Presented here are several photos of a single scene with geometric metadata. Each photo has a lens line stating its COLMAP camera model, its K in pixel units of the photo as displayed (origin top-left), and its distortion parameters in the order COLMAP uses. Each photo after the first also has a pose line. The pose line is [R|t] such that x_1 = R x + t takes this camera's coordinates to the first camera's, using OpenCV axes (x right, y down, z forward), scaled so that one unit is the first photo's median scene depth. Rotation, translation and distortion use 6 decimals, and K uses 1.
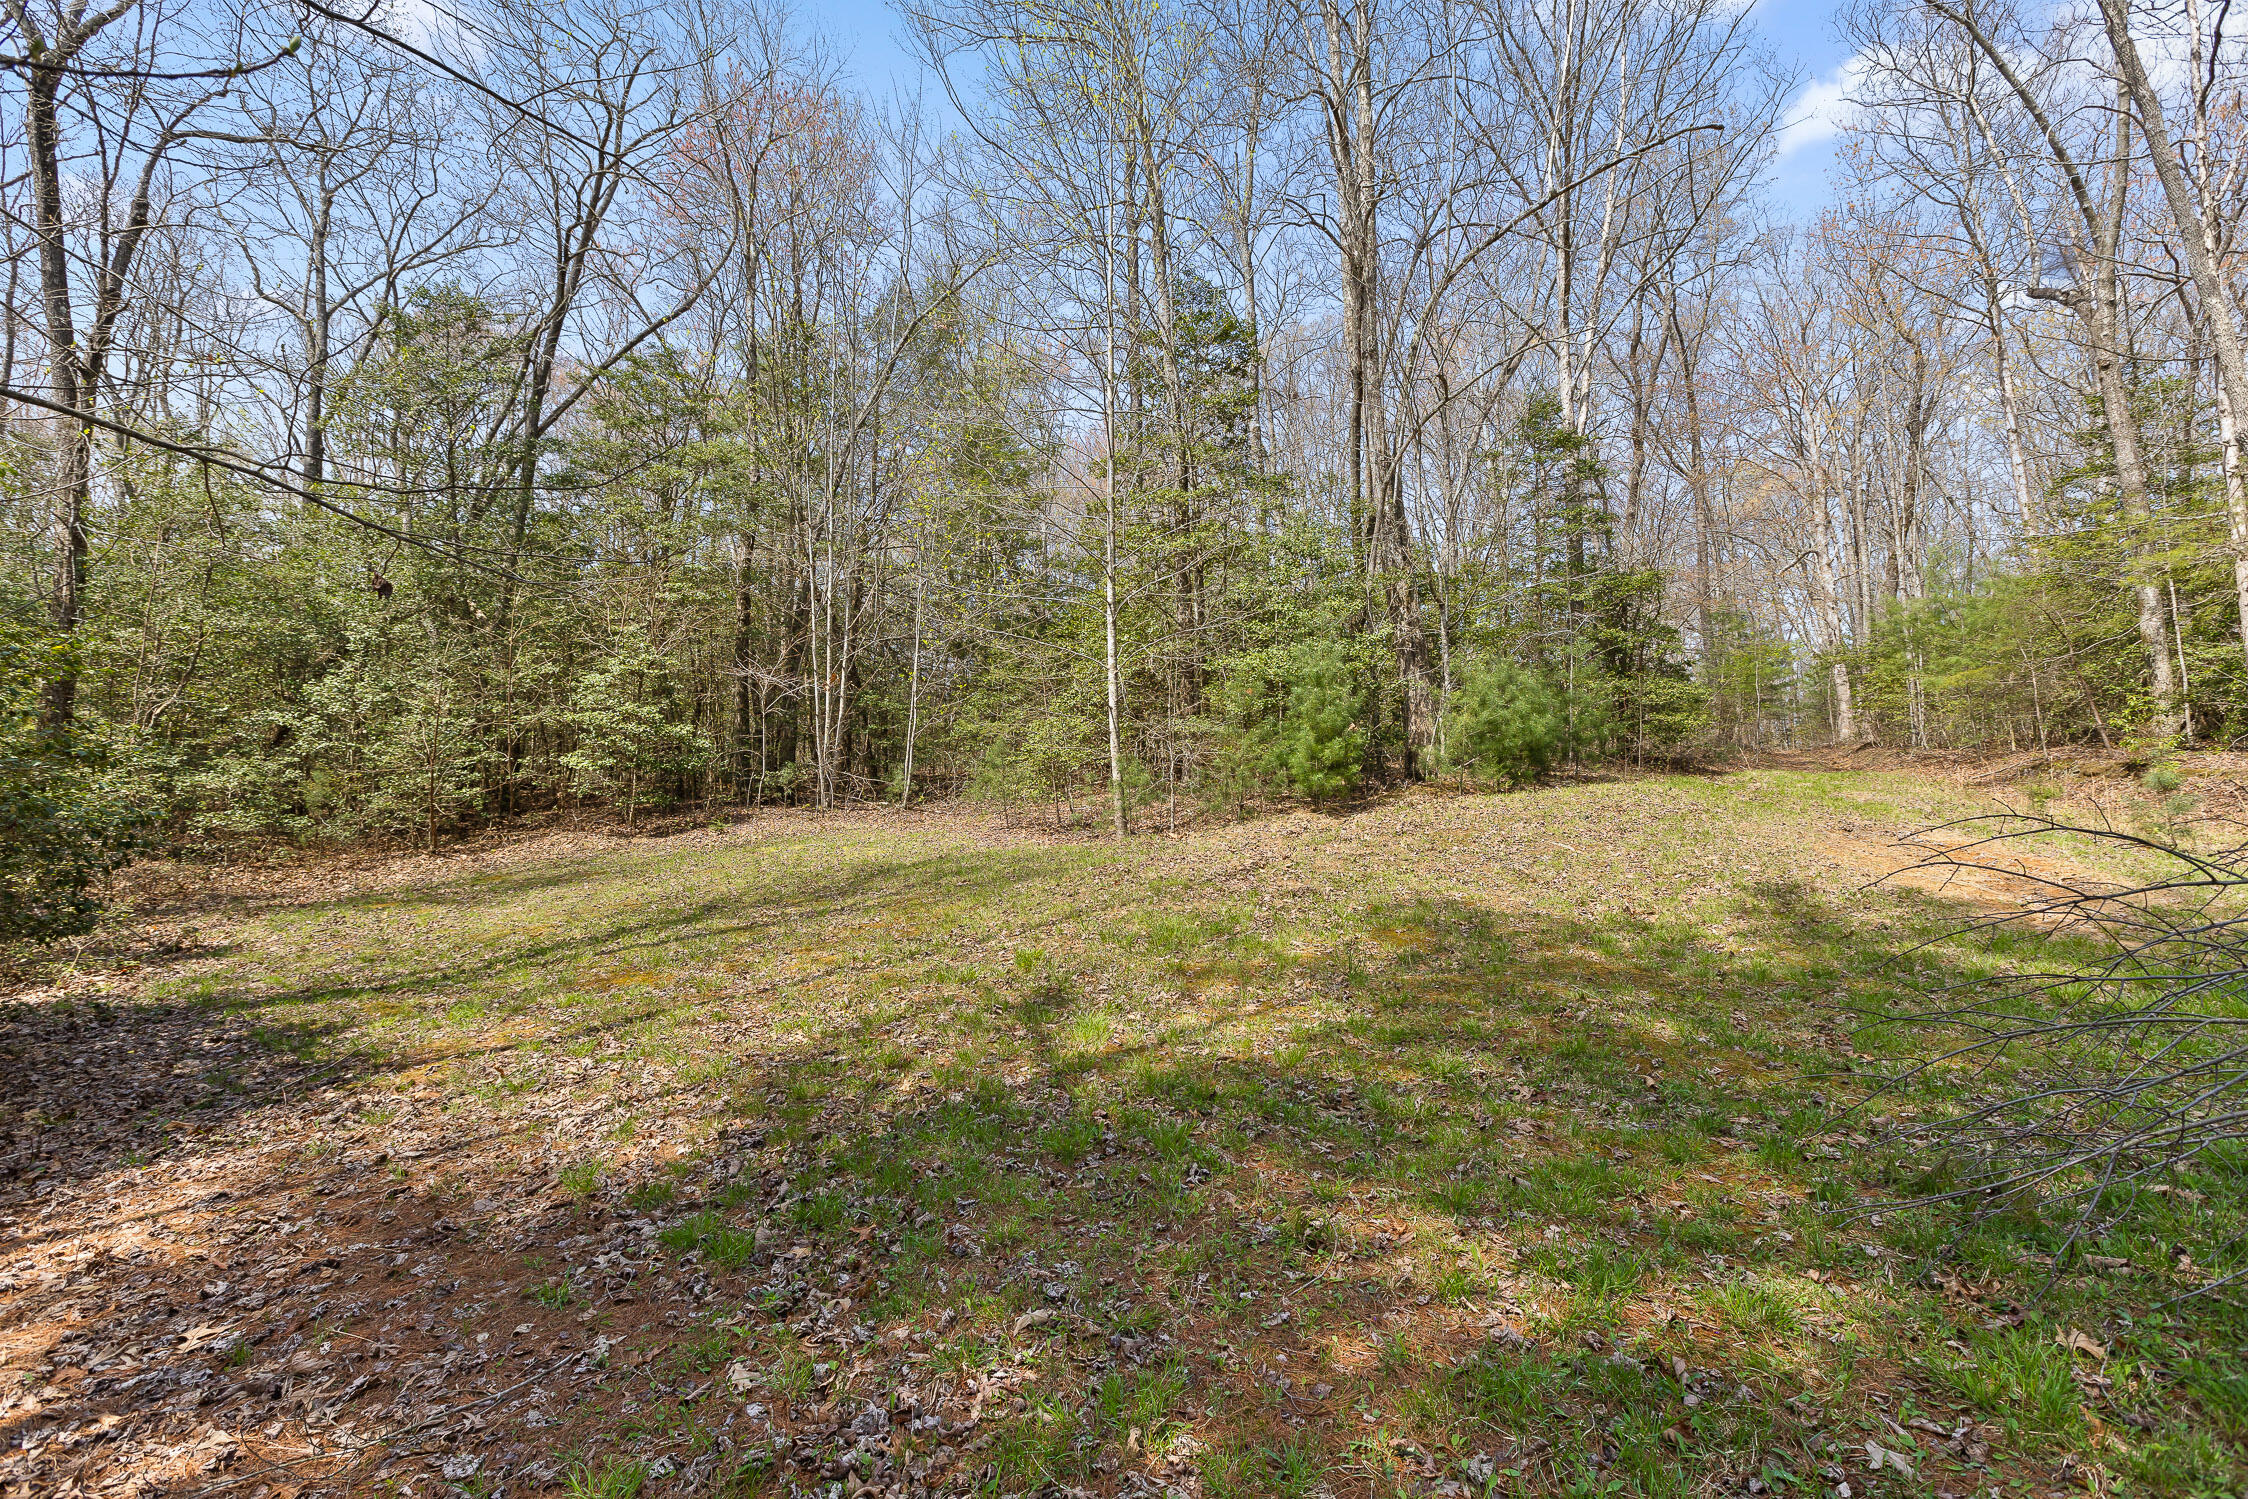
lens RADIAL K [[1026.2, 0, 1124.0], [0, 1026.2, 749.5], [0, 0, 1]] dist [-0.000836, -0.000030]
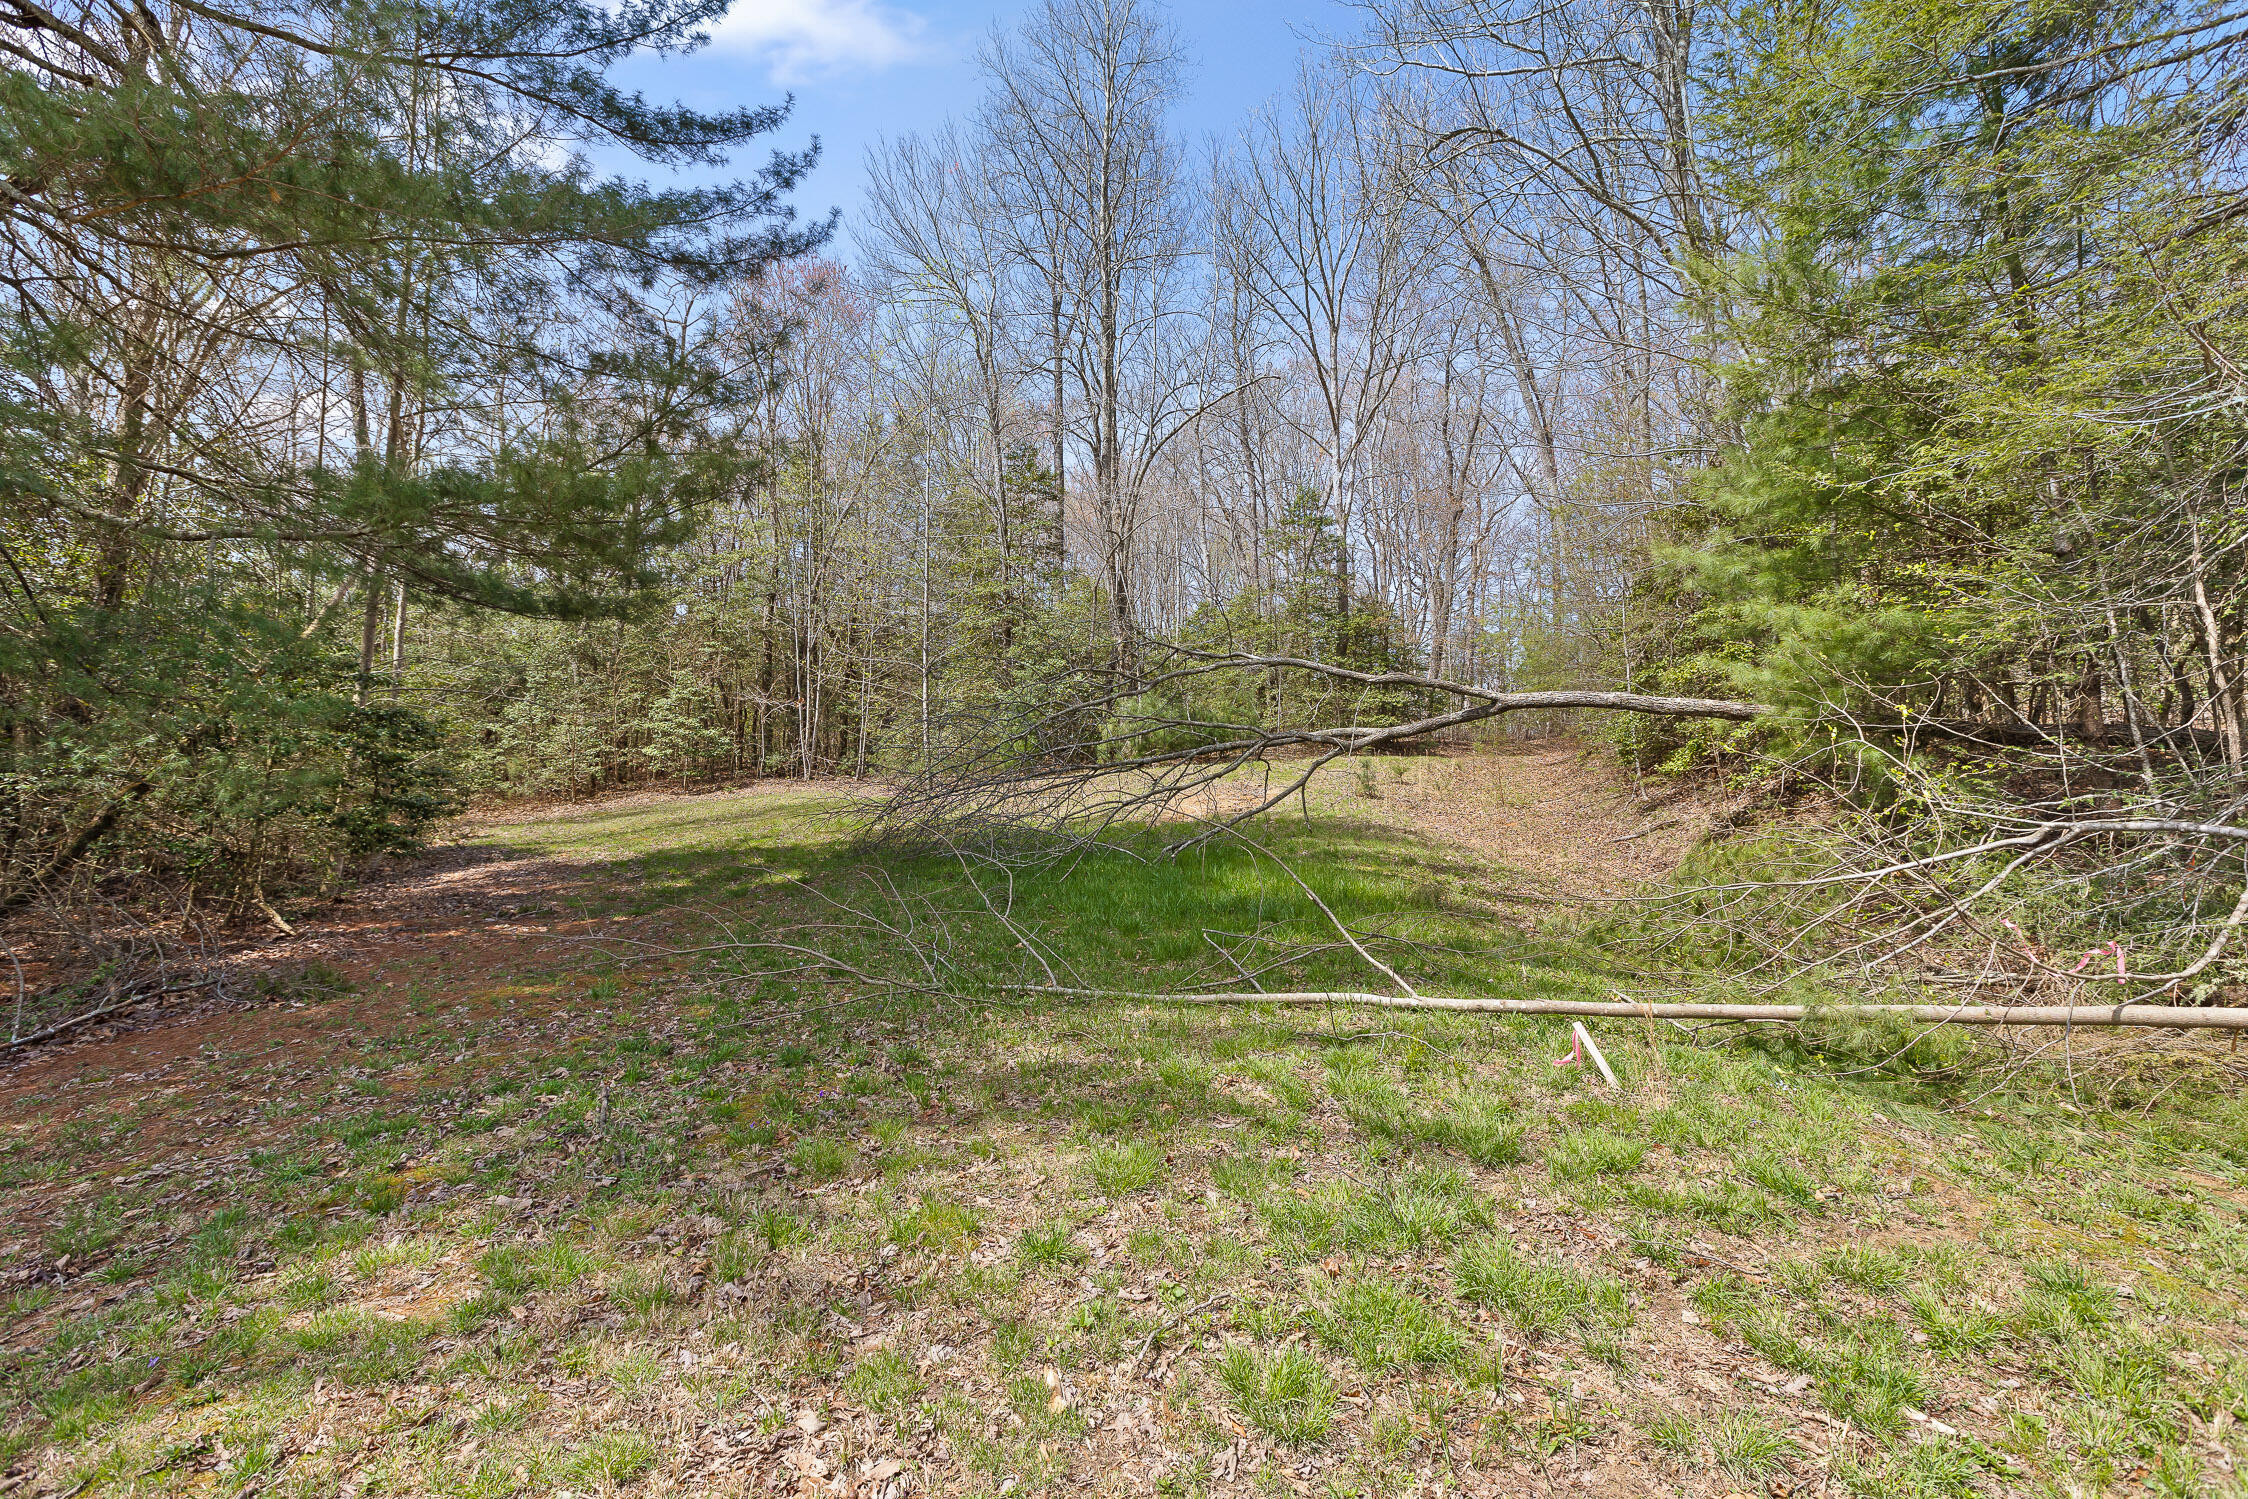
lens RADIAL K [[1088.0, 0, 1124.0], [0, 1088.0, 749.5], [0, 0, 1]] dist [0.020654, -0.000053]
pose [[0.990789, -0.002582, -0.135387, 0.484700], [0.004329, 0.999911, 0.012609, -0.010587], [0.135342, -0.013079, 0.990713, -0.687594]]
